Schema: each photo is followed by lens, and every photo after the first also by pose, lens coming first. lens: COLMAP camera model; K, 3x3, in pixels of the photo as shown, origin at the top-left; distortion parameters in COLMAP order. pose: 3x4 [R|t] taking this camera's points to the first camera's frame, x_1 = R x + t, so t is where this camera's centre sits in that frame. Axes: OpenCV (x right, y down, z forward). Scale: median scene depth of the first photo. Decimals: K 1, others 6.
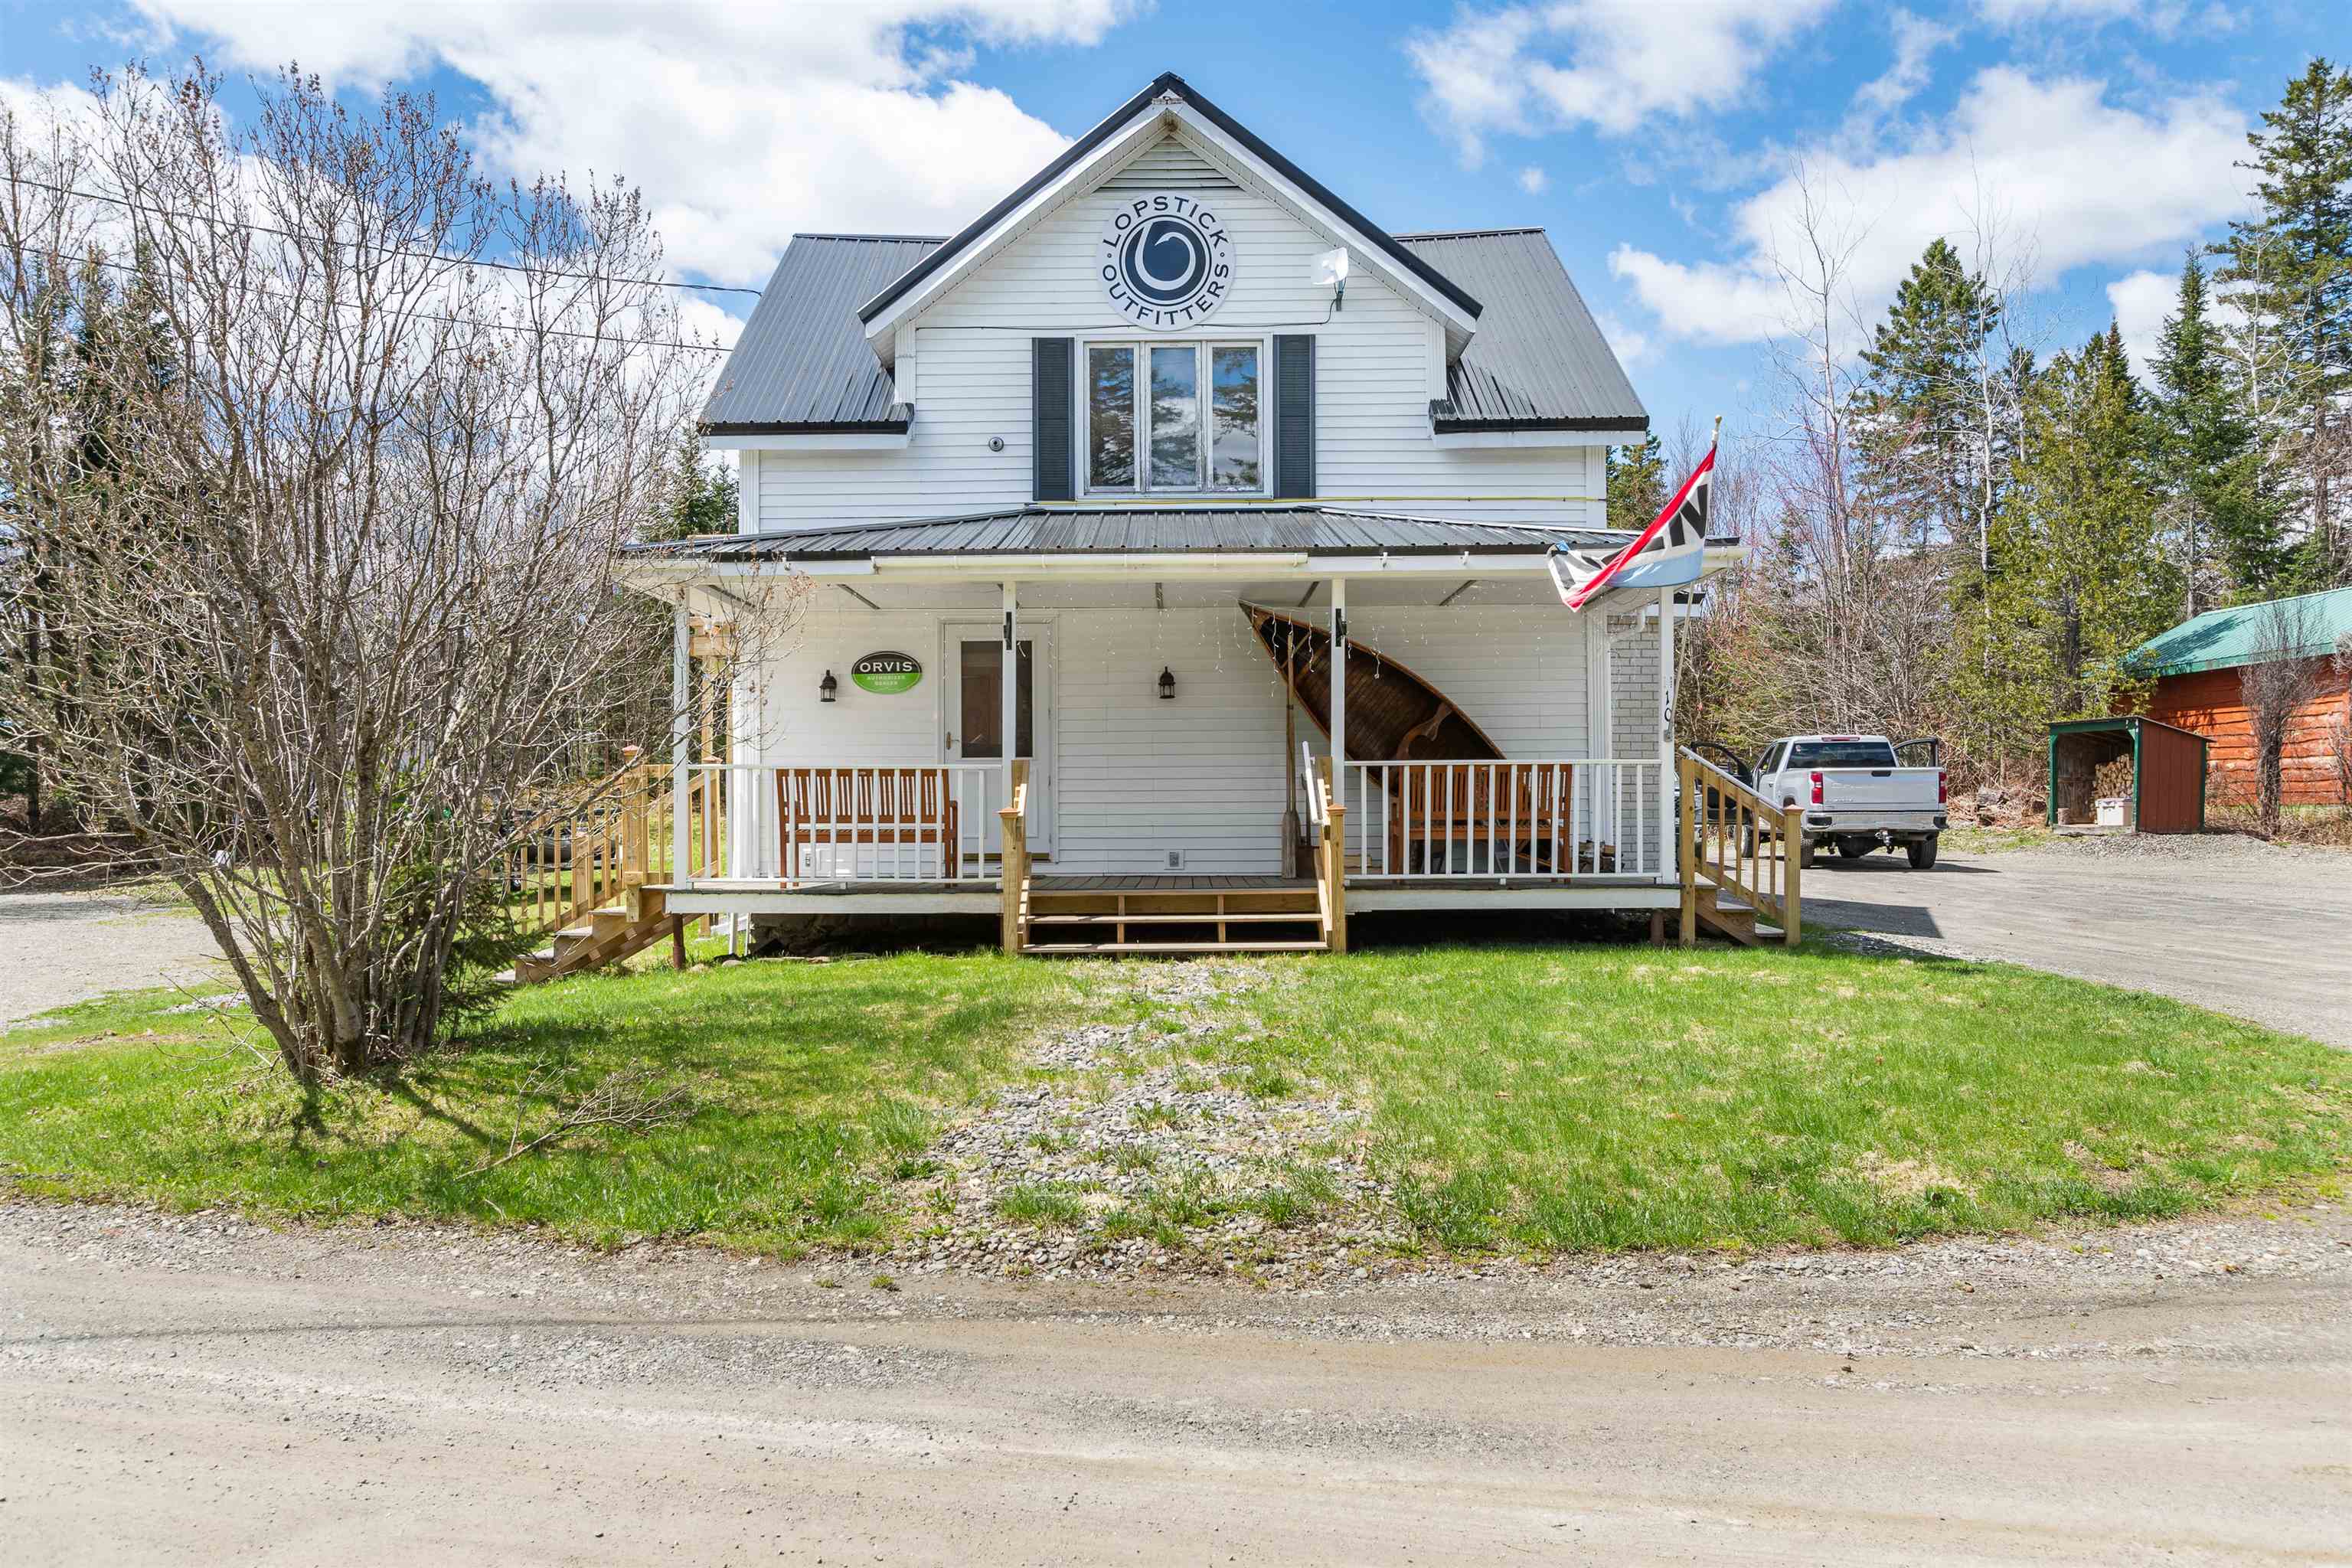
lens RADIAL K [[1849.7, 0, 1176.0], [0, 1849.7, 784.0], [0, 0, 1]] dist [-0.024741, -0.001566]
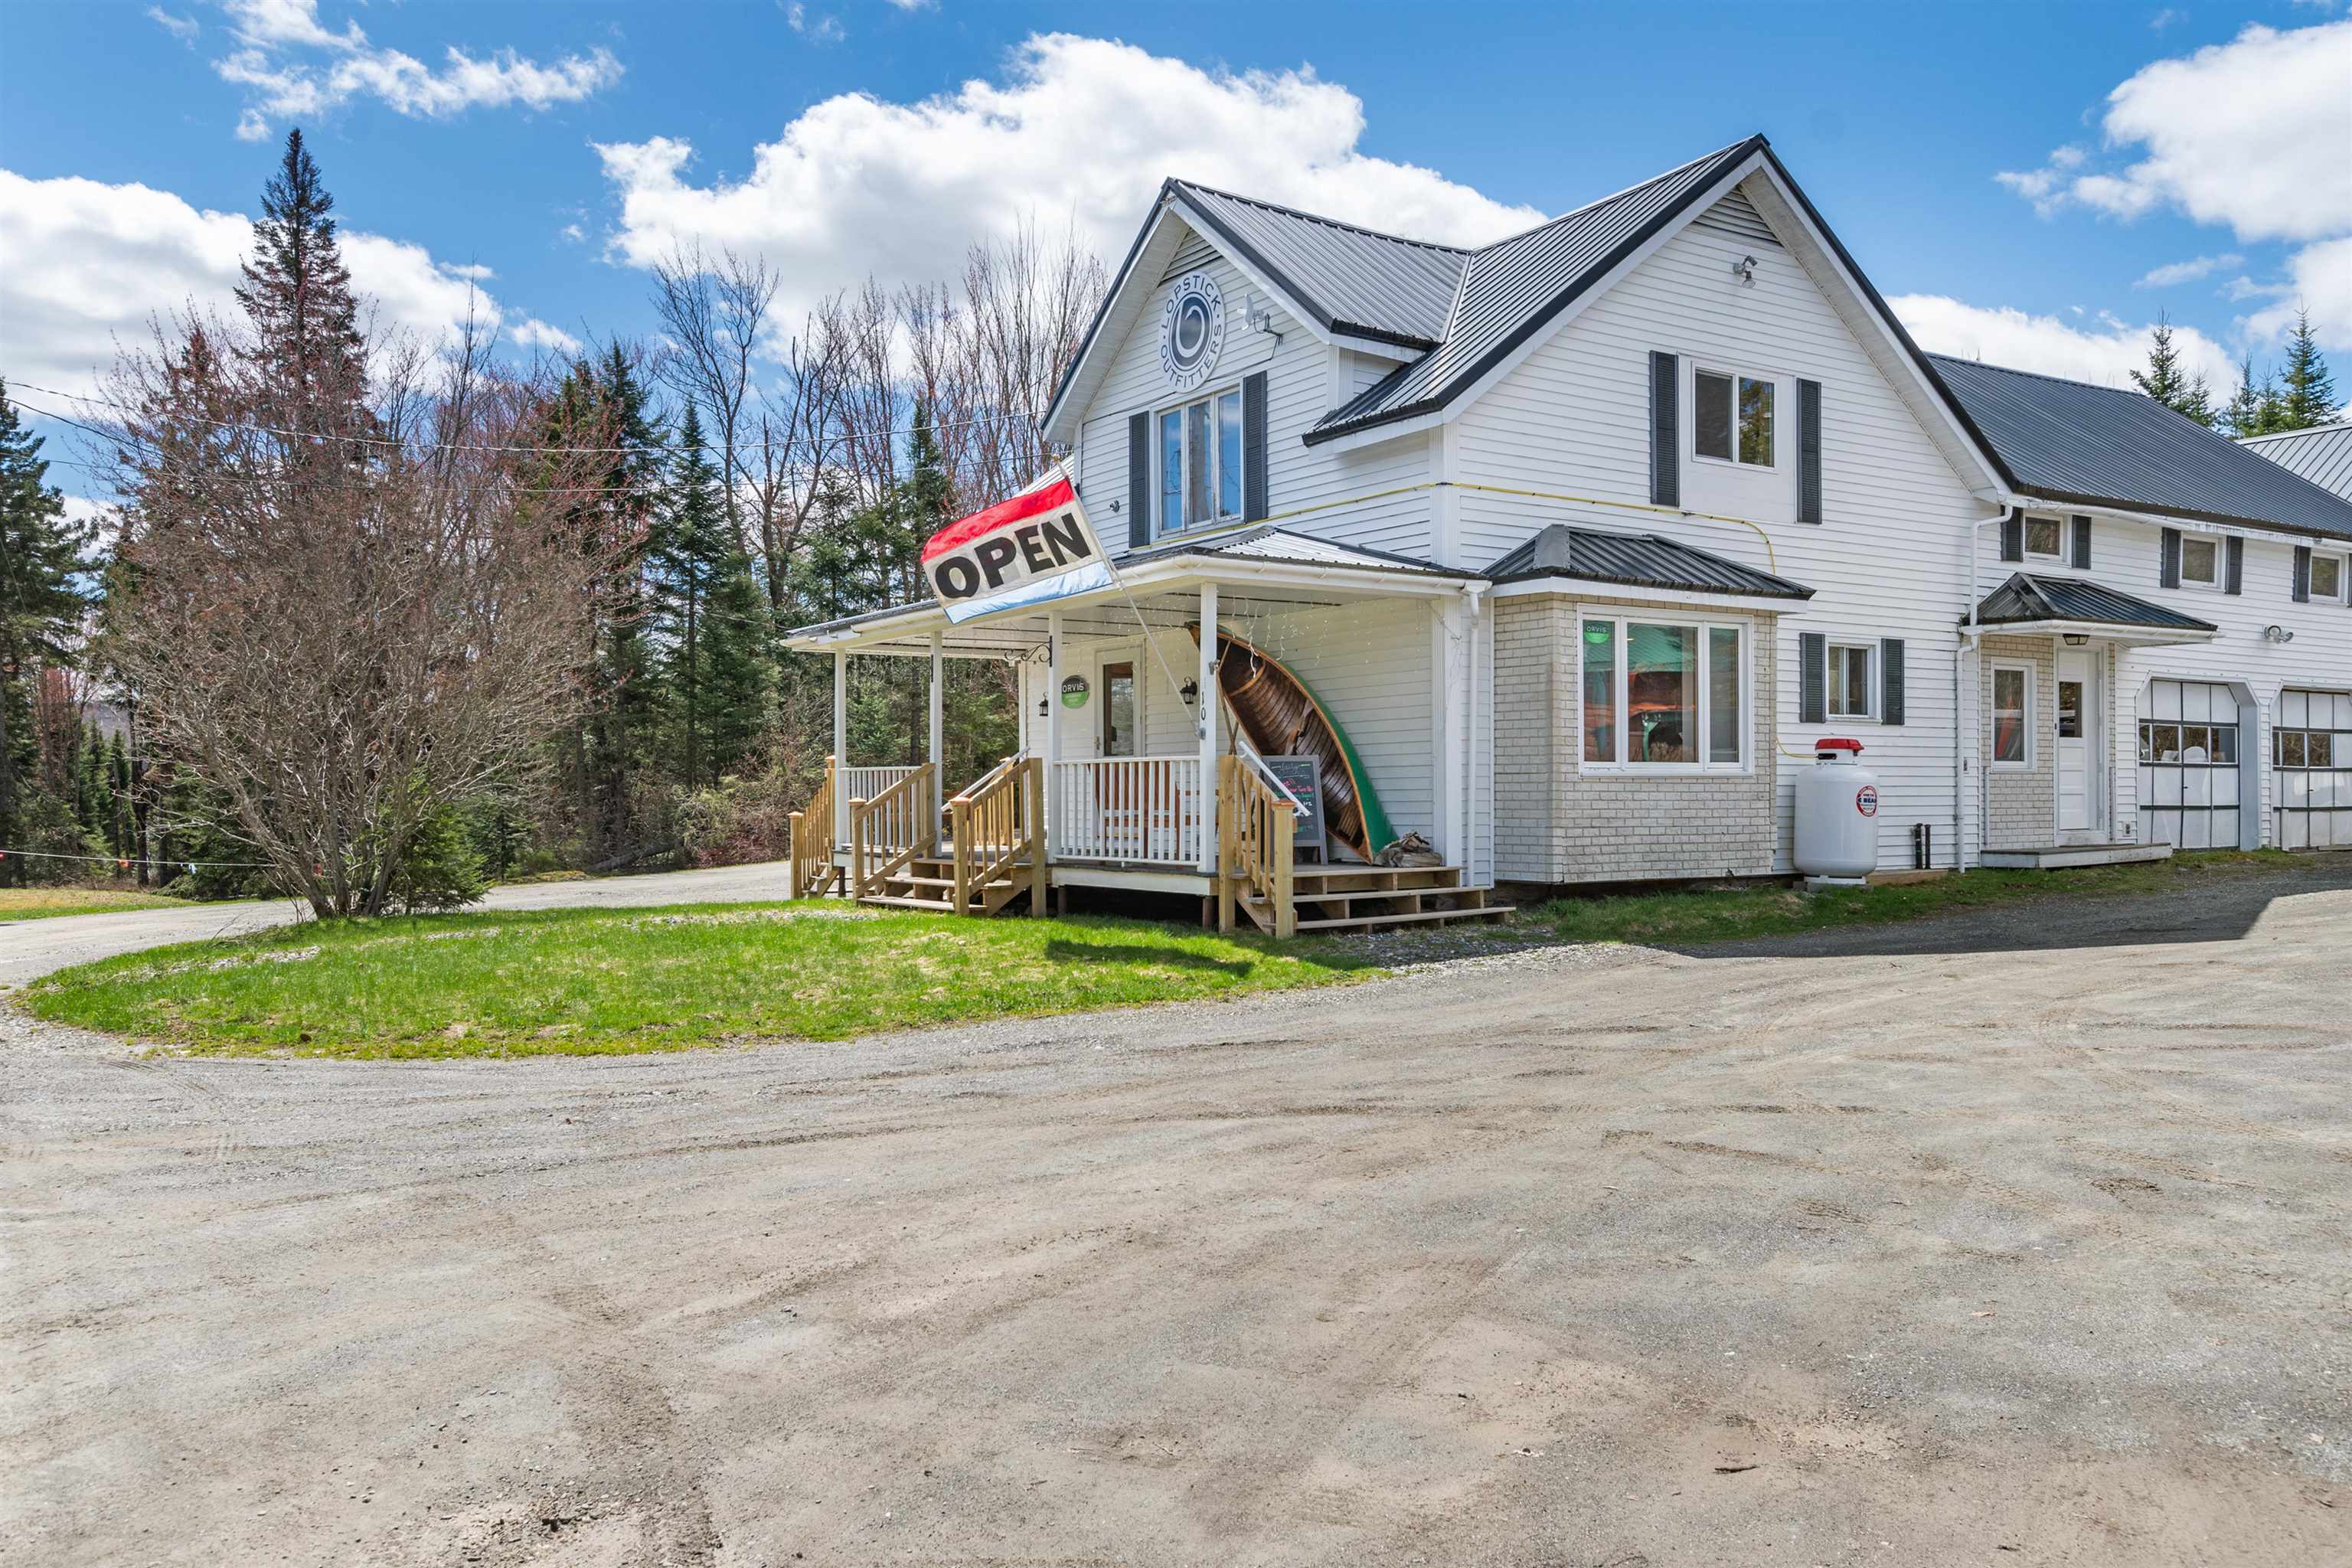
lens RADIAL K [[1849.7, 0, 1176.0], [0, 1849.7, 784.0], [0, 0, 1]] dist [-0.024741, -0.001566]
pose [[0.544937, 0.003427, -0.838470, 0.976172], [-0.001310, 0.999994, 0.003236, 0.000136], [0.838476, -0.000665, 0.544938, 0.351326]]
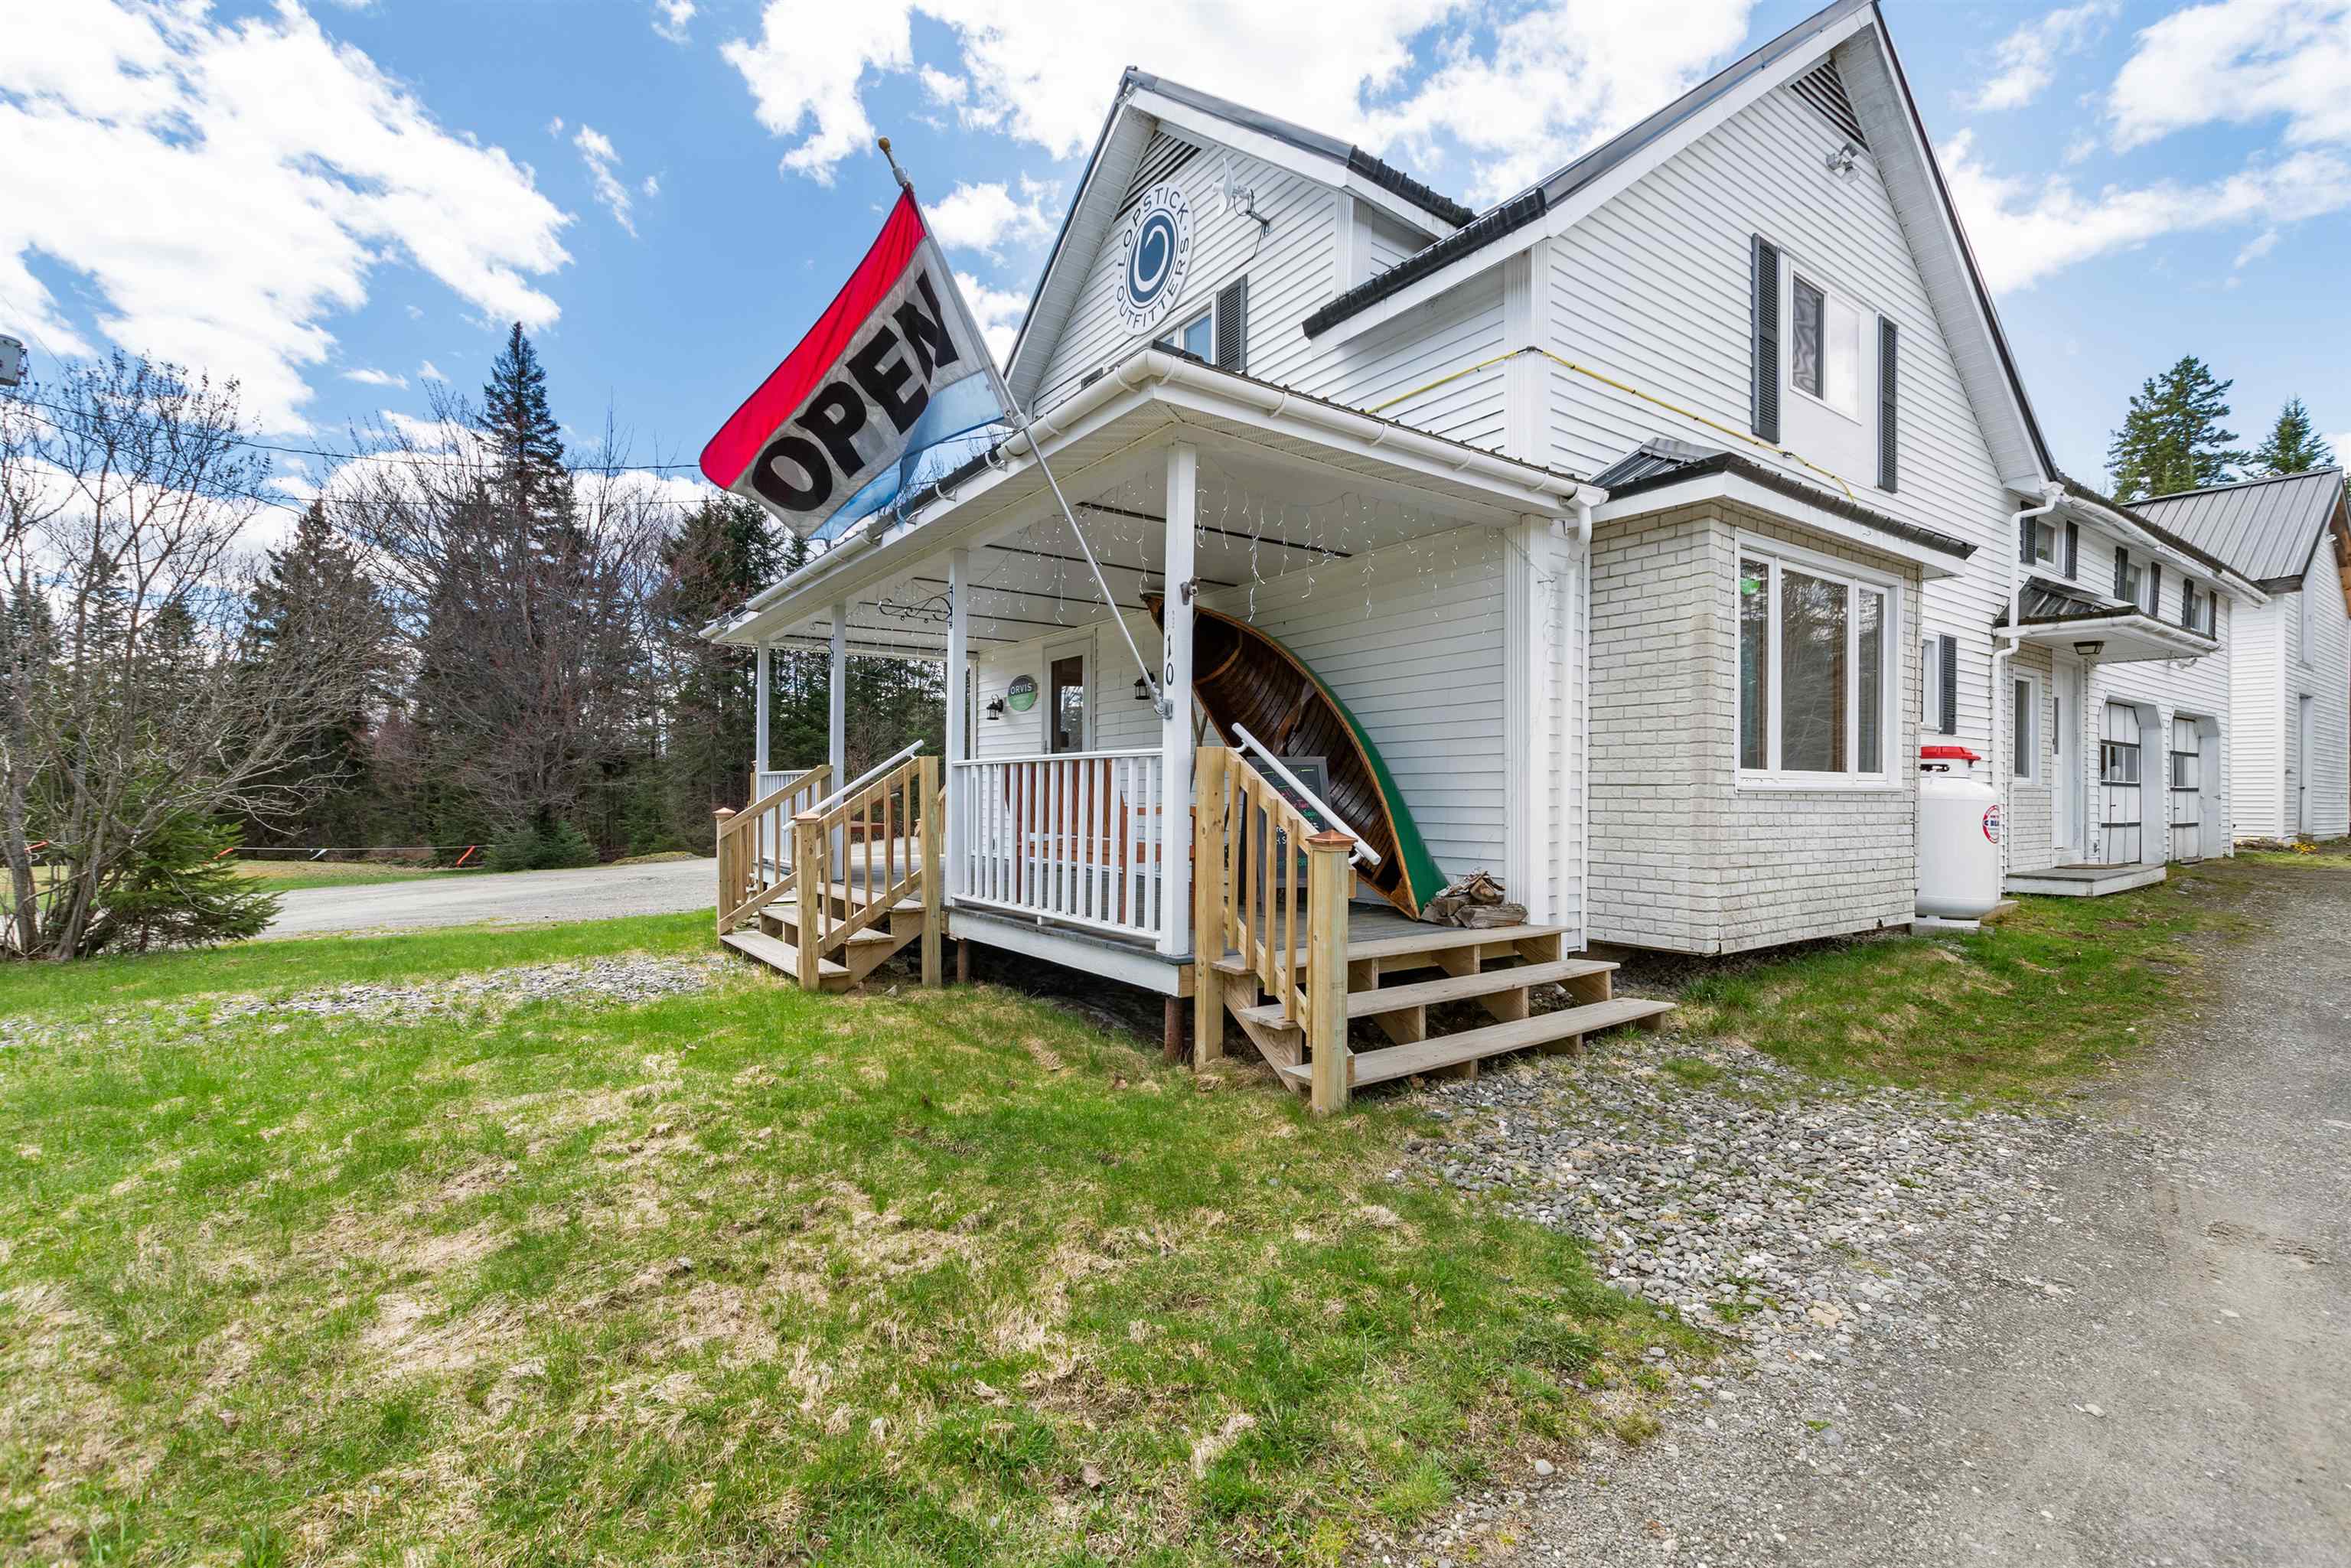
lens RADIAL K [[1030.5, 0, 1169.1], [0, 1030.5, 793.8], [0, 0, 1]] dist [0.000873, 0.000144]
pose [[0.568540, 0.011329, -0.822578, 0.459707], [-0.010384, 0.999924, 0.006595, -0.000060], [0.822590, 0.004792, 0.568614, 0.693557]]
